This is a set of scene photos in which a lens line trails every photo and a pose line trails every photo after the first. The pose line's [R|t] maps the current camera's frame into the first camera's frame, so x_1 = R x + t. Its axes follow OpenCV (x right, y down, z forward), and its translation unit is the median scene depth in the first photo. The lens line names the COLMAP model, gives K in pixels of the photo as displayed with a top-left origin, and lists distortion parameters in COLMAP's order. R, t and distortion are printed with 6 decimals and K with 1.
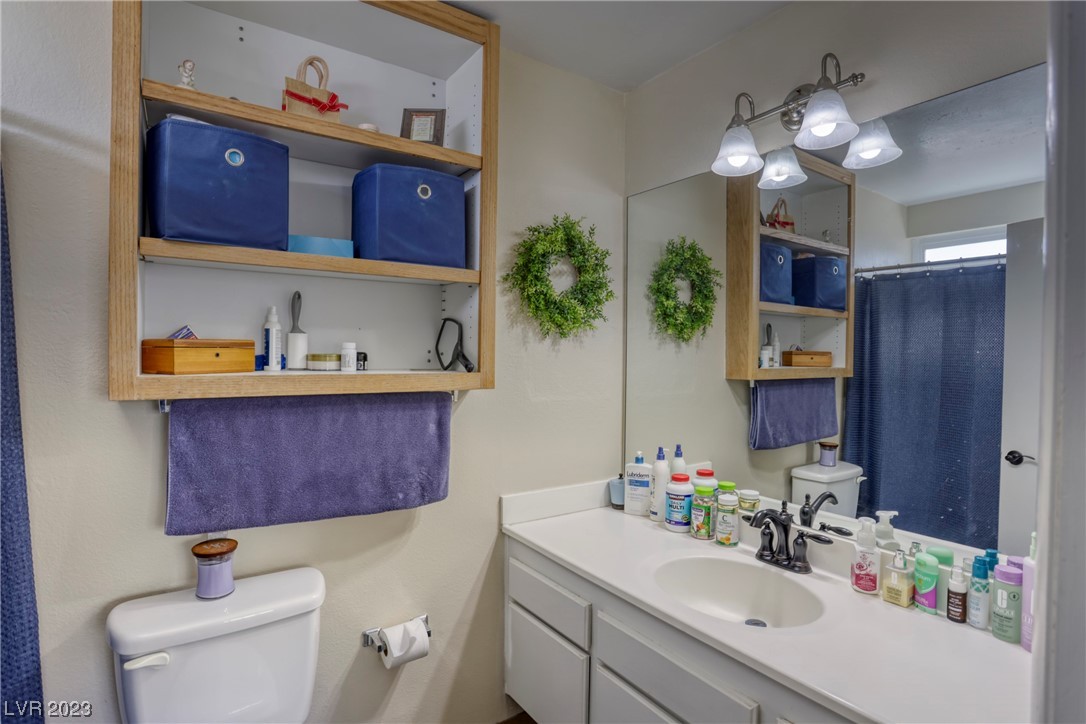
lens RADIAL K [[533.5, 0, 543.0], [0, 533.5, 362.0], [0, 0, 1]] dist [-0.067073, 0.031179]
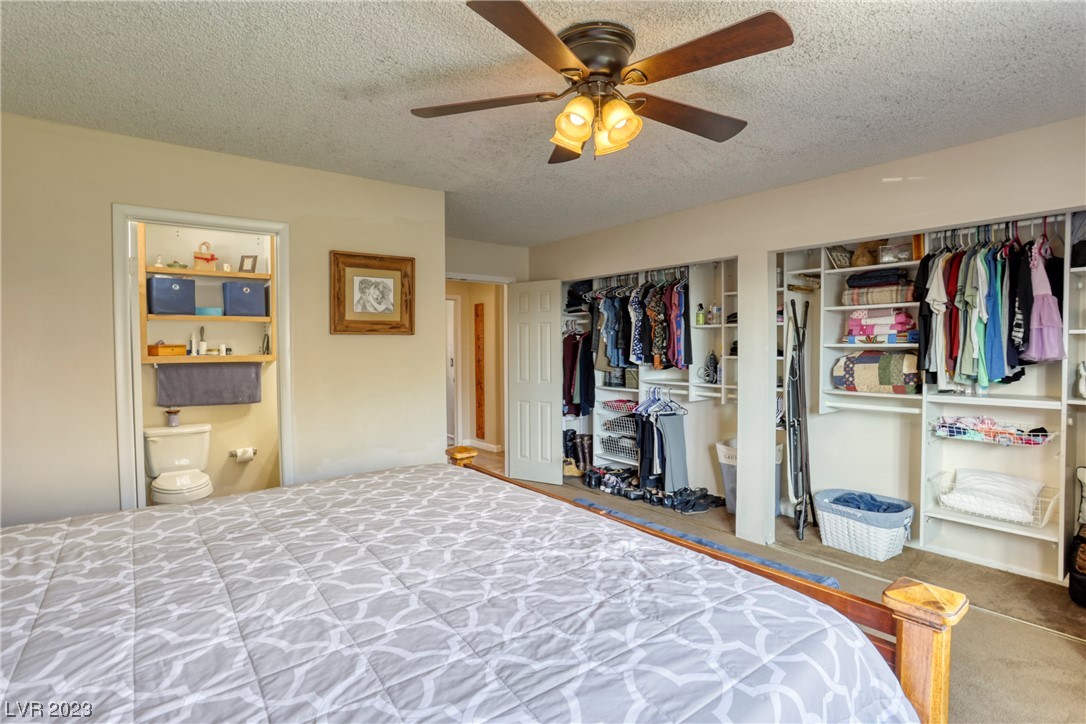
lens RADIAL K [[535.0, 0, 537.5], [0, 535.0, 362.3], [0, 0, 1]] dist [-0.065328, 0.025362]
pose [[0.999249, -0.017613, 0.034519, 1.250375], [0.017121, 0.999749, 0.014484, 0.047101], [-0.034766, -0.013882, 0.999299, -1.891924]]
